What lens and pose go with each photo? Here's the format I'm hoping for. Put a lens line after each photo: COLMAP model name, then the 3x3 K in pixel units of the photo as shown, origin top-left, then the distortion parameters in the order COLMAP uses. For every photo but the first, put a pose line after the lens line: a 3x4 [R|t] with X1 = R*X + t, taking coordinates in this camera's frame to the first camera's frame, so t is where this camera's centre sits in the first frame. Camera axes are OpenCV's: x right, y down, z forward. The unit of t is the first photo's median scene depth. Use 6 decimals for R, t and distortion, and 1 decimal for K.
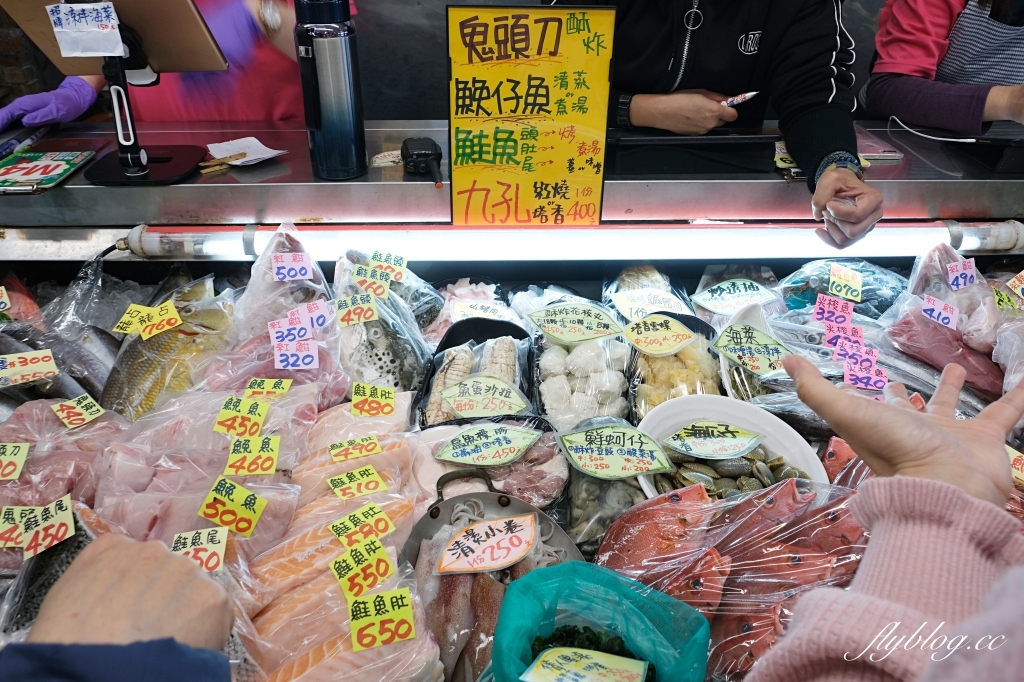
lens RADIAL K [[728.9, 0, 510.4], [0, 728.9, 339.8], [0, 0, 1]] dist [-0.036337, 0.009501]
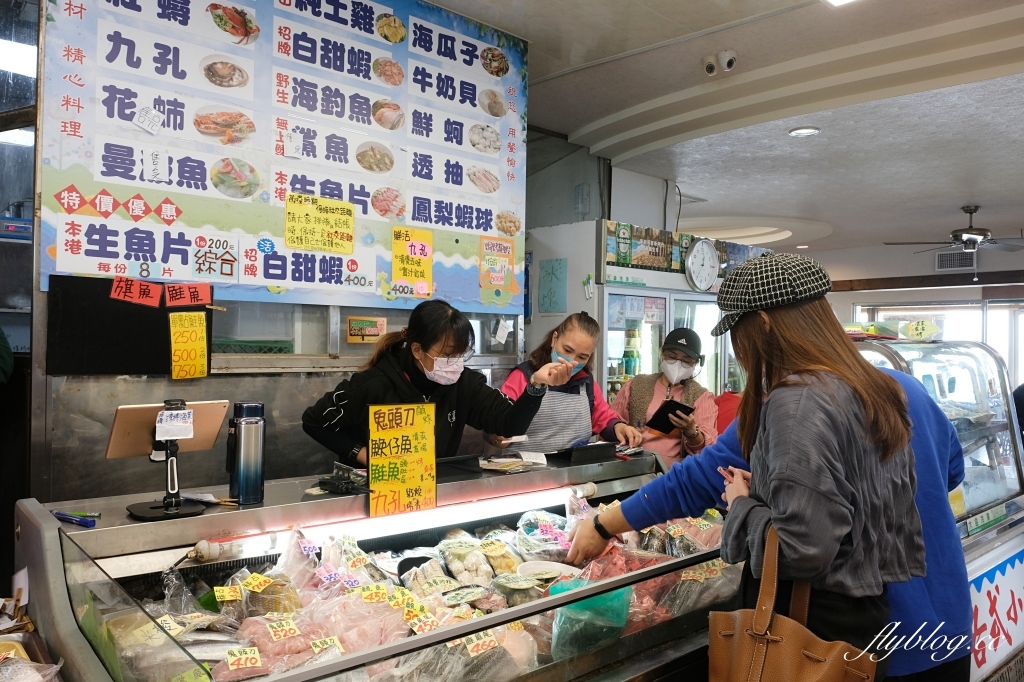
lens RADIAL K [[728.9, 0, 512.6], [0, 728.9, 339.1], [0, 0, 1]] dist [-0.036337, 0.009501]
pose [[0.768802, 0.017514, 0.639247, -1.019169], [0.328166, 0.847159, -0.417885, 0.353202], [-0.548863, 0.531050, 0.645551, -0.616193]]
